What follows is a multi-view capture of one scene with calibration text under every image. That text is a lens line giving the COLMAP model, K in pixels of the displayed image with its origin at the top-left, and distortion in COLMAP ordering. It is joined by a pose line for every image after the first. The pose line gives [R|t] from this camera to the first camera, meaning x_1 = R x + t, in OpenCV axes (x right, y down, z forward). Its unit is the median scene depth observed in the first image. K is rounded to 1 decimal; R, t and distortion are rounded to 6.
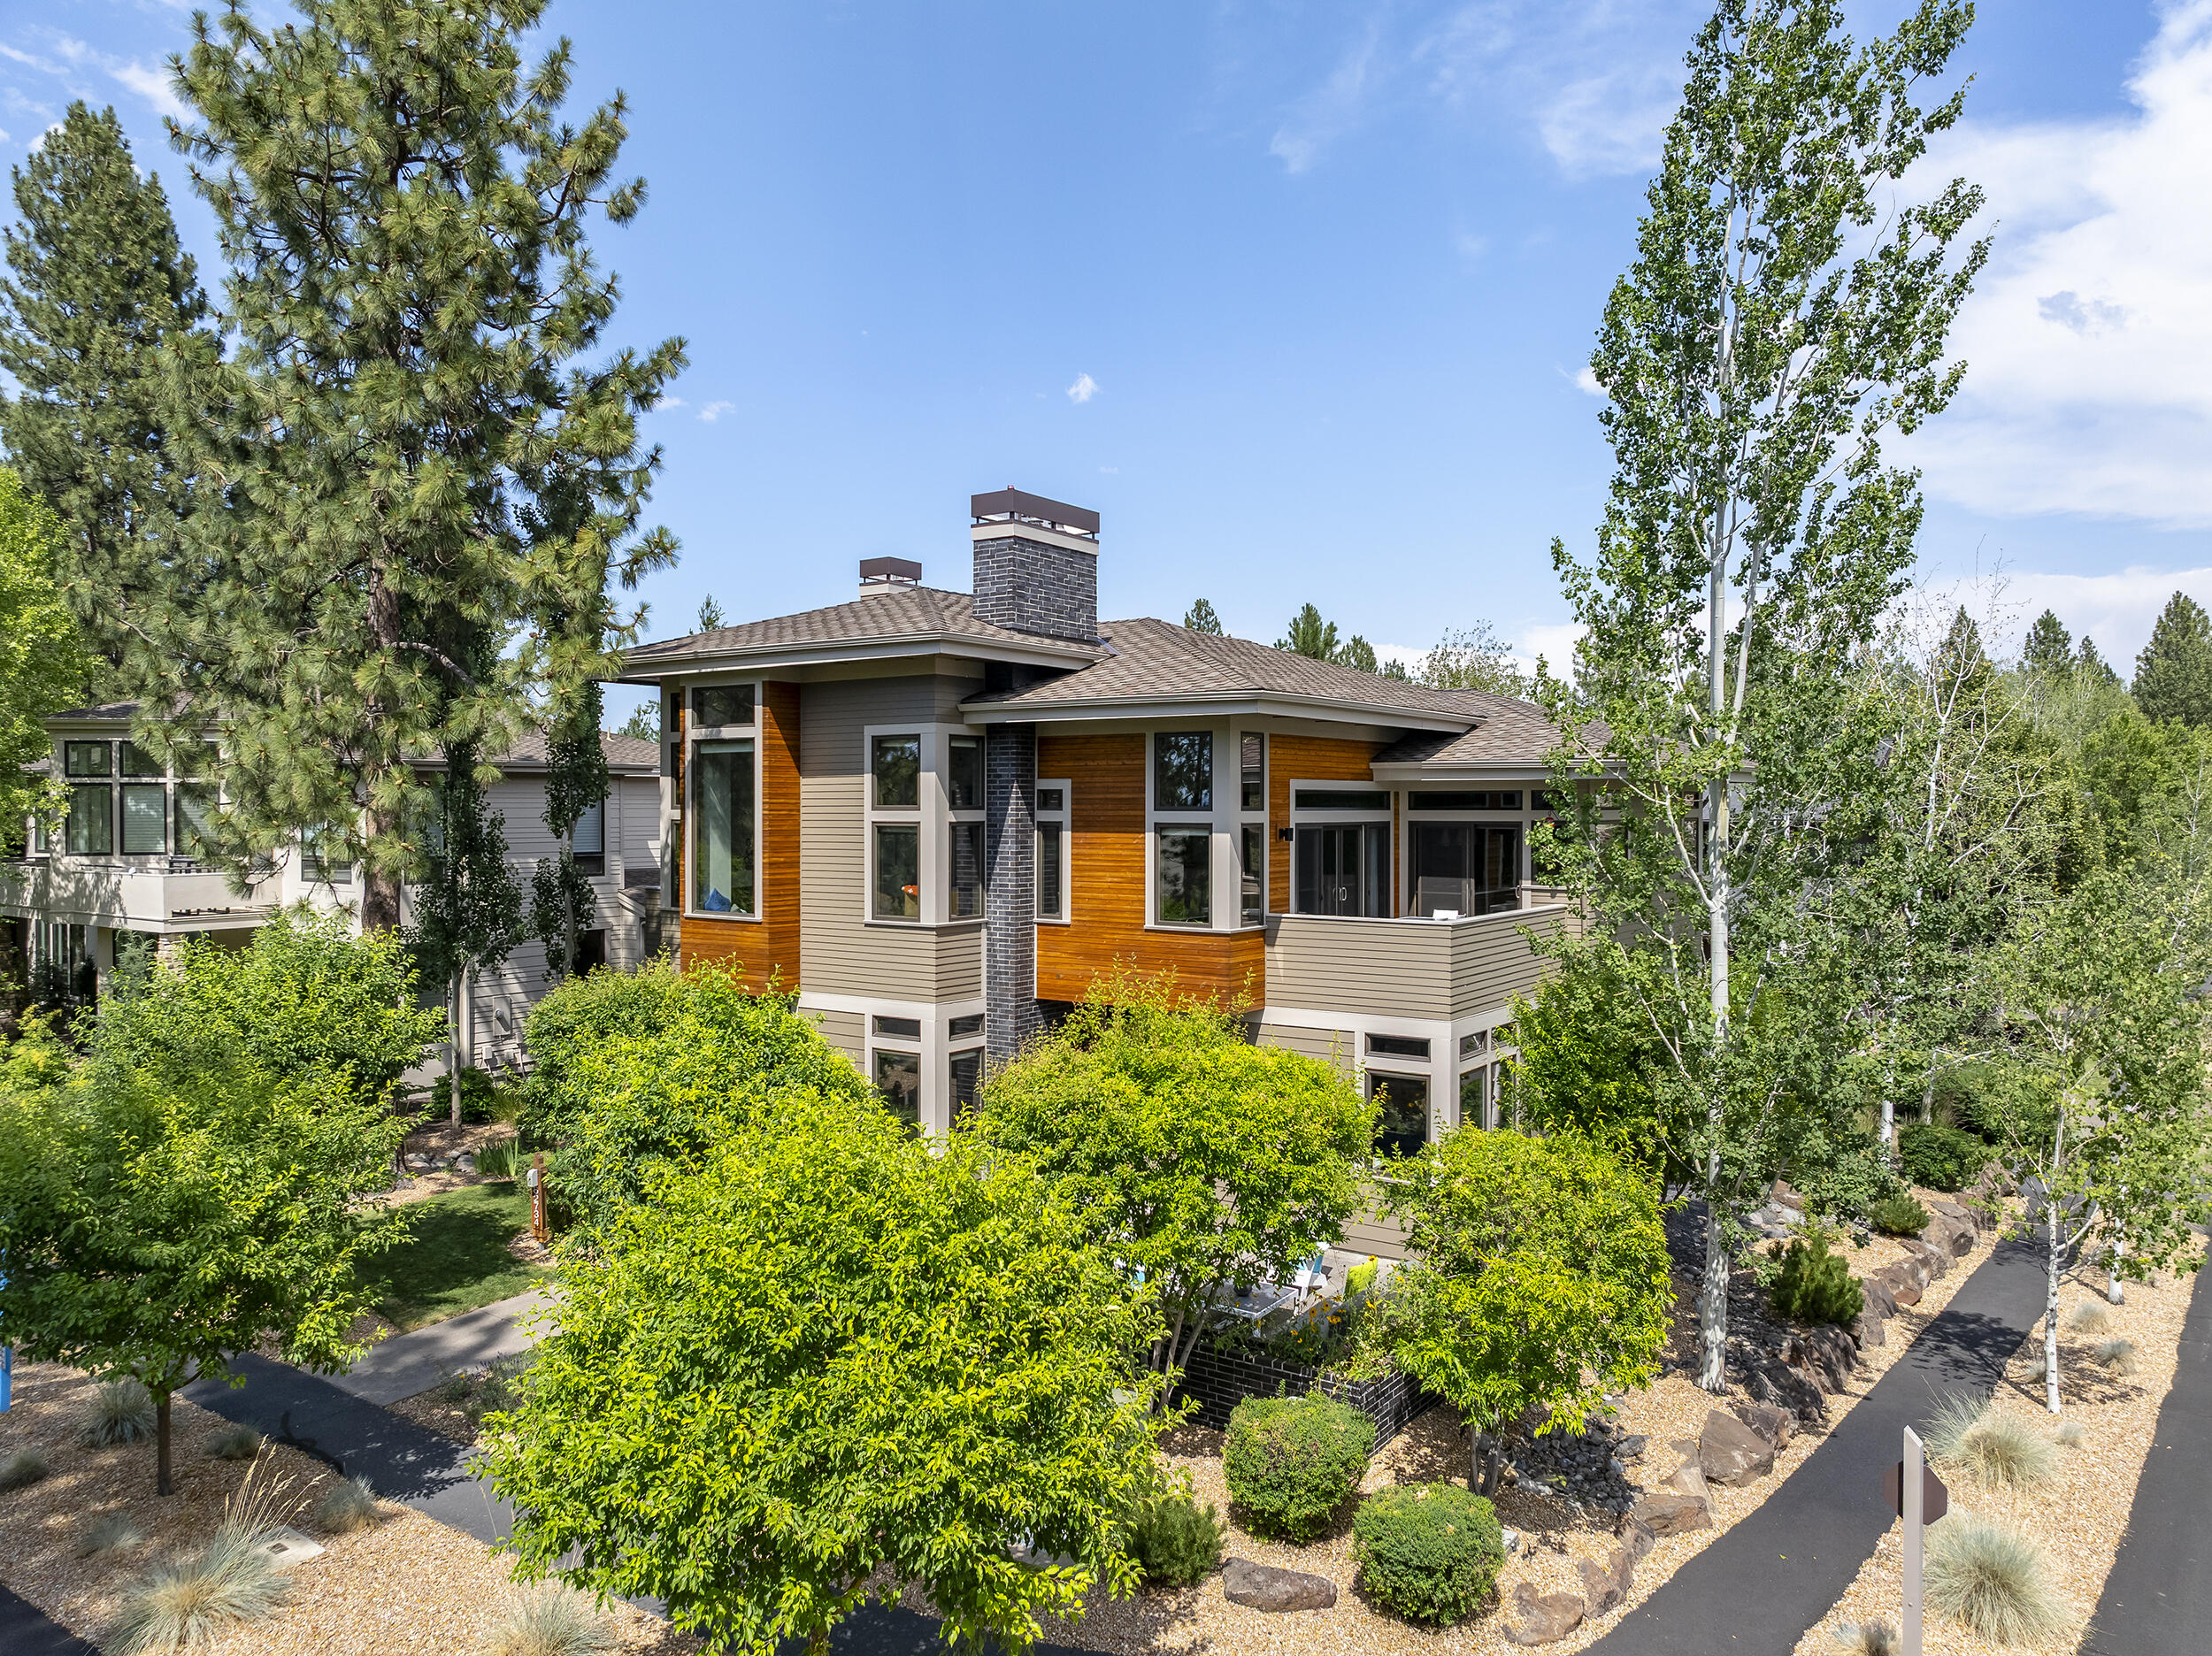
lens RADIAL K [[1559.0, 0, 1106.0], [0, 1559.0, 828.0], [0, 0, 1]] dist [-0.016045, 0.011515]
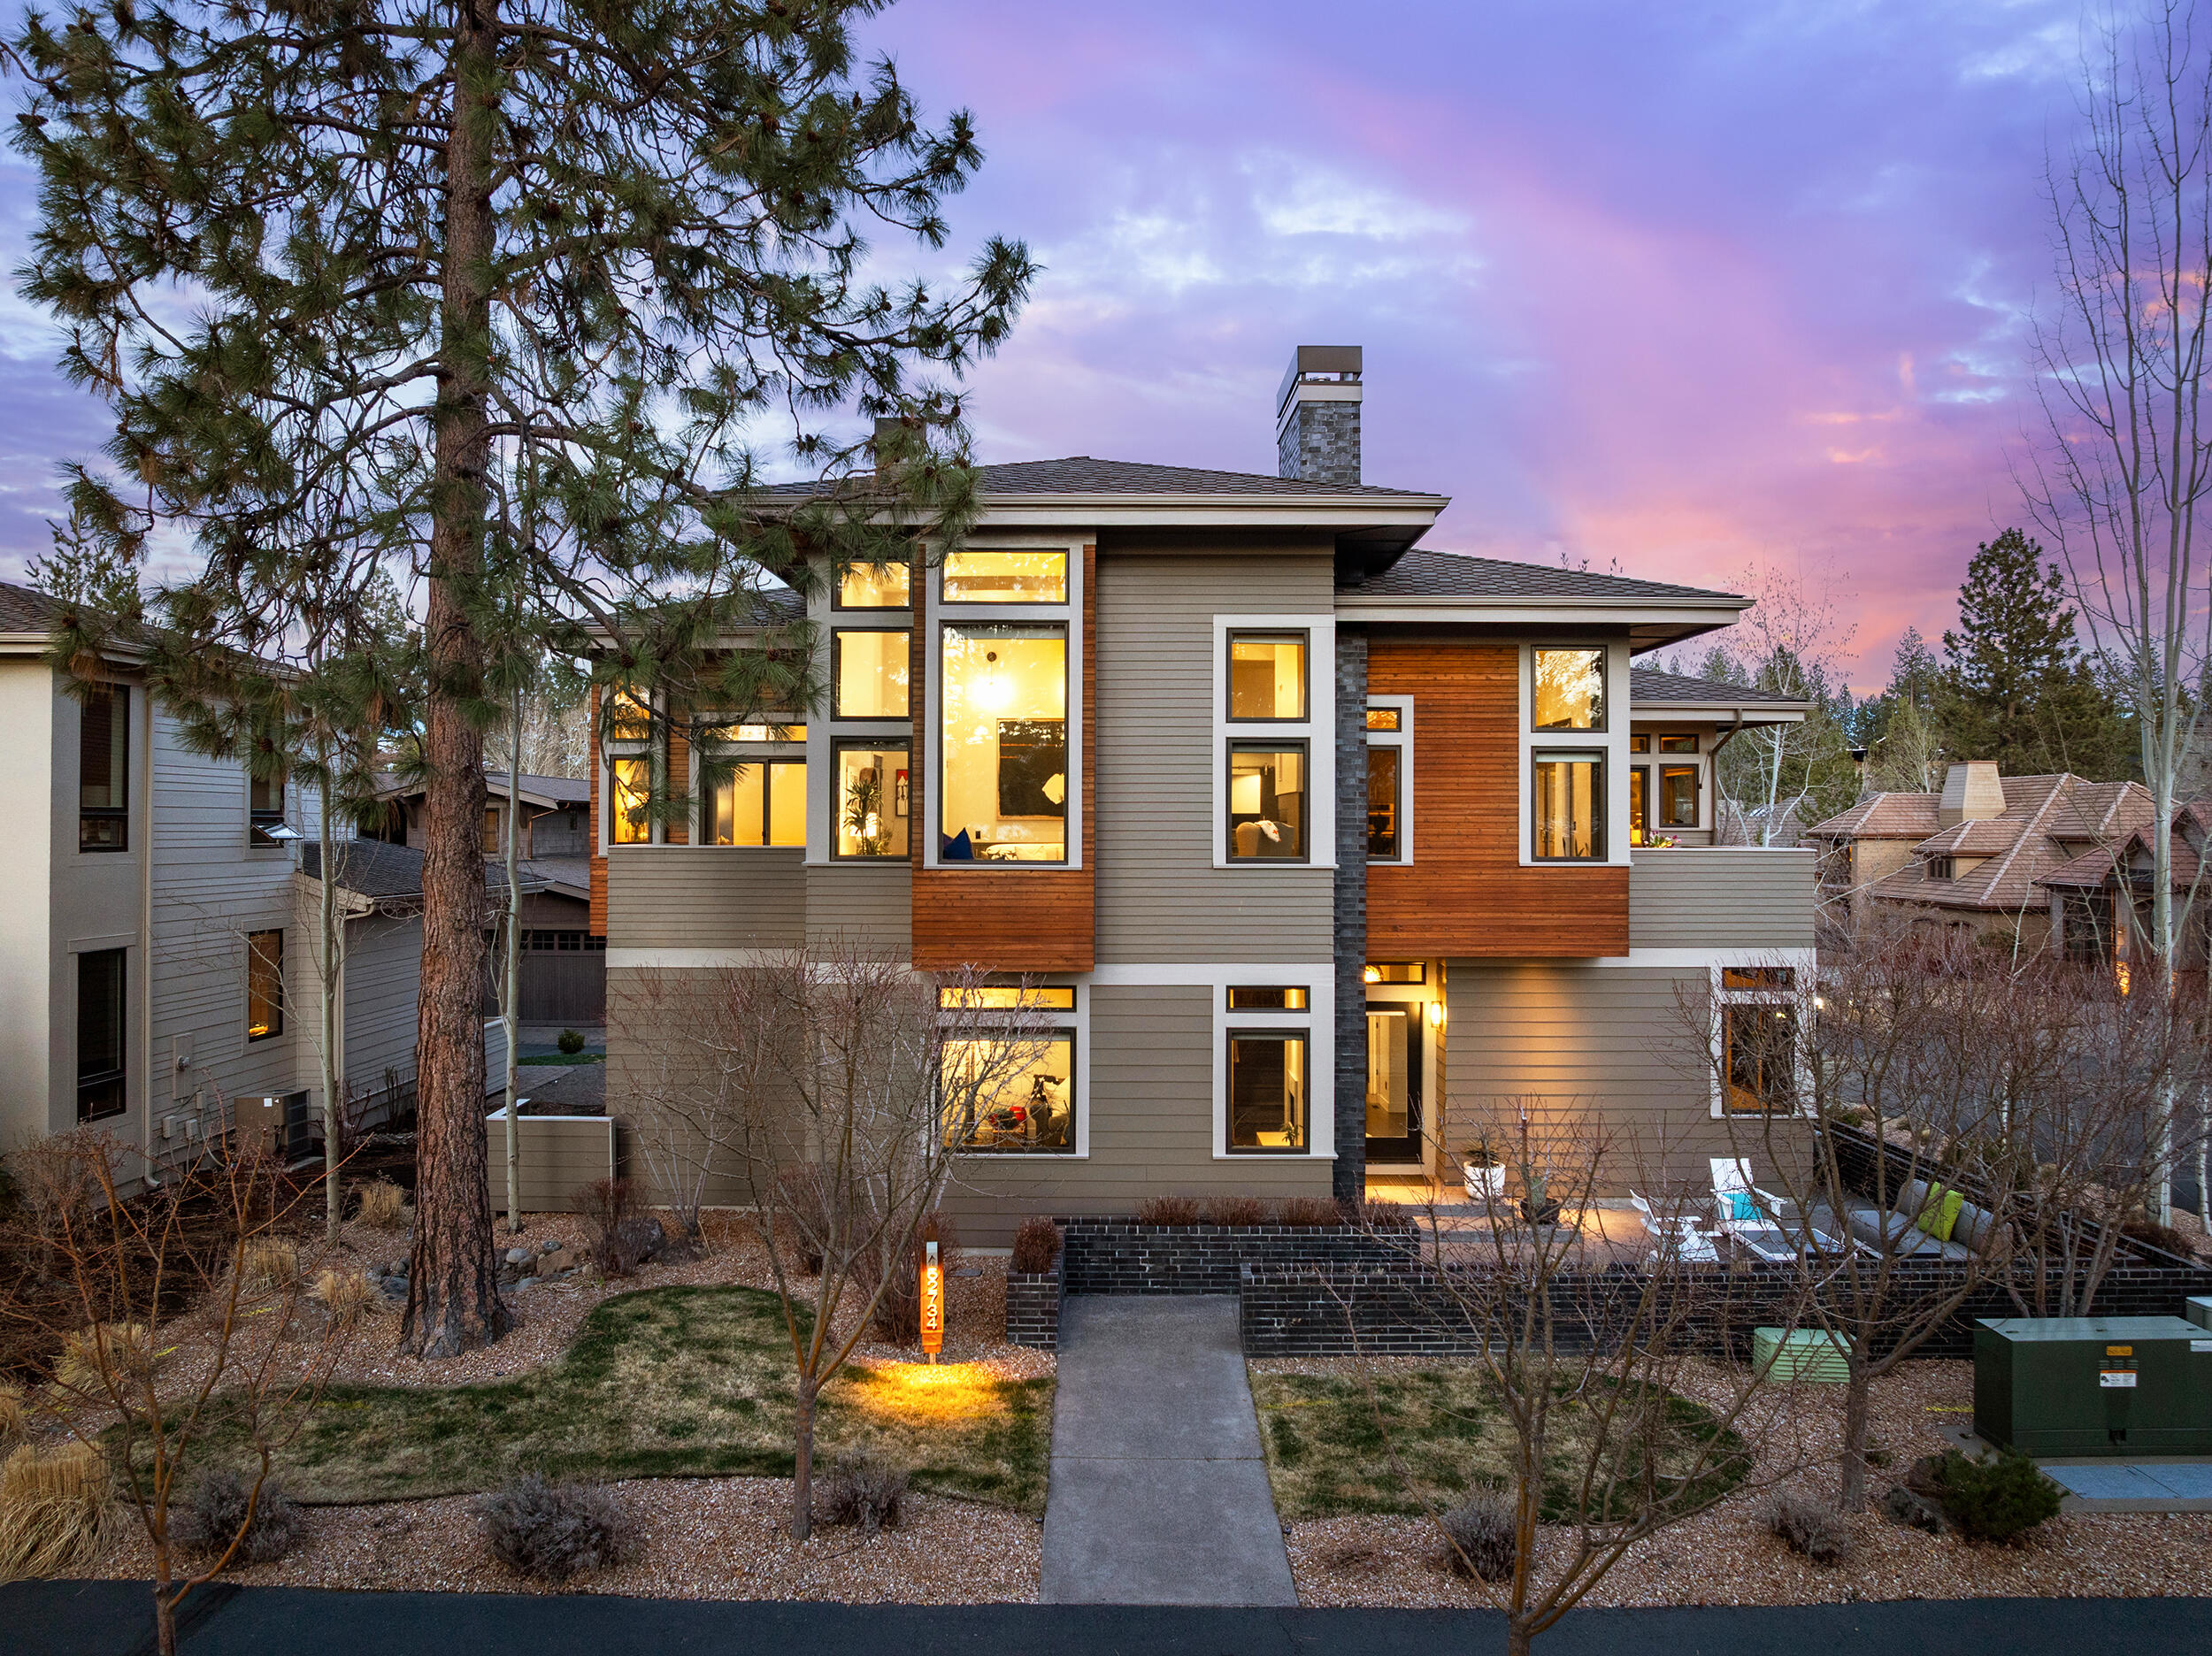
lens RADIAL K [[1609.1, 0, 1106.0], [0, 1609.1, 828.0], [0, 0, 1]] dist [0.007138, -0.007462]
pose [[0.809939, 0.002955, 0.586507, -0.683480], [0.003113, 0.999952, -0.009337, 0.049344], [-0.586506, 0.009389, 0.809891, 0.385682]]
